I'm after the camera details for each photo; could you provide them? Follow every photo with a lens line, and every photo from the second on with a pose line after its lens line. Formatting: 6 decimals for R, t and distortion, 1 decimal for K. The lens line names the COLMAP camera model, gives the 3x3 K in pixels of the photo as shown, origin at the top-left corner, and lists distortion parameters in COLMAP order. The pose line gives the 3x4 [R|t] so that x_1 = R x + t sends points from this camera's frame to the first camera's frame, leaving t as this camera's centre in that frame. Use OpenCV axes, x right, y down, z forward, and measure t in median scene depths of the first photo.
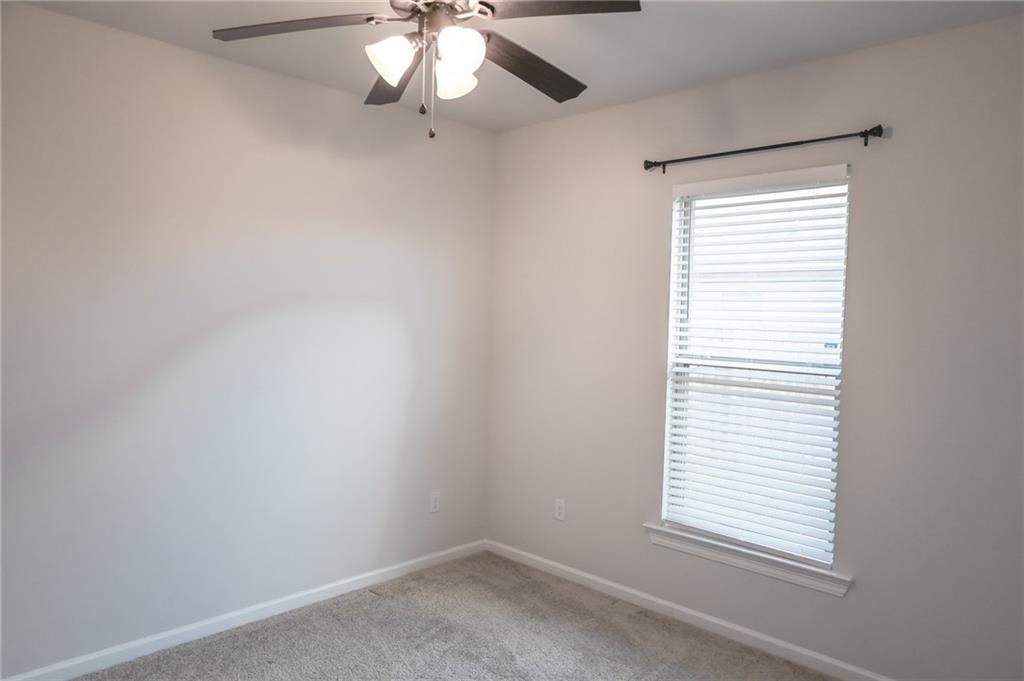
lens RADIAL K [[703.8, 0, 508.1], [0, 703.8, 340.5], [0, 0, 1]] dist [-0.003425, -0.001125]
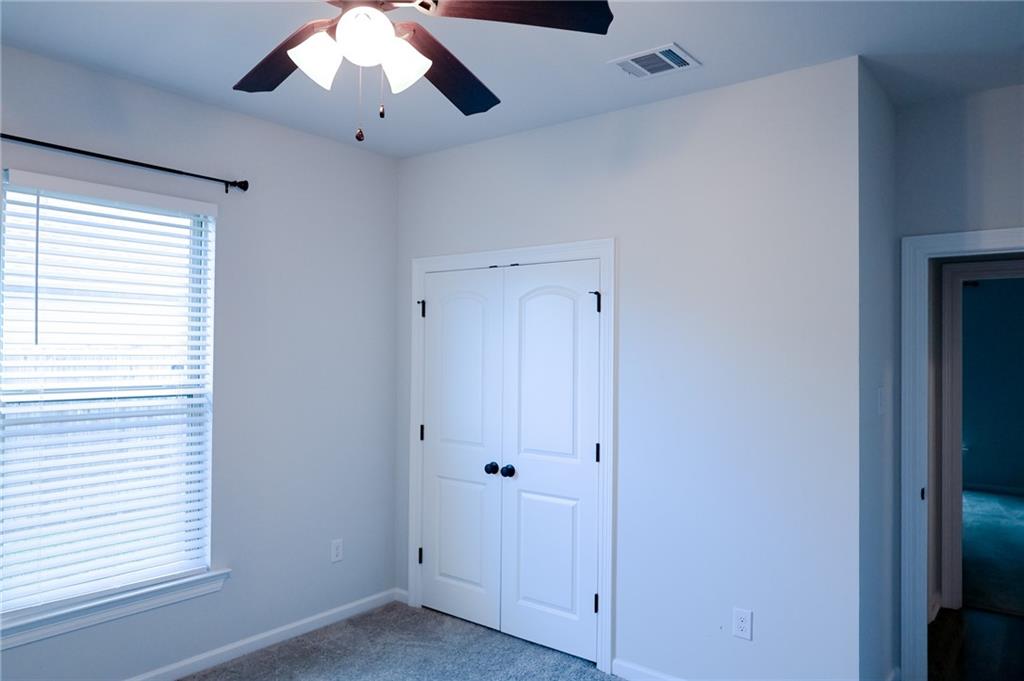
lens RADIAL K [[703.8, 0, 508.1], [0, 703.8, 340.5], [0, 0, 1]] dist [-0.003425, -0.001125]
pose [[-0.098663, -0.018653, 0.994946, -0.644950], [0.019686, 0.999592, 0.020692, -0.045305], [-0.994926, 0.021628, -0.098255, 0.611614]]
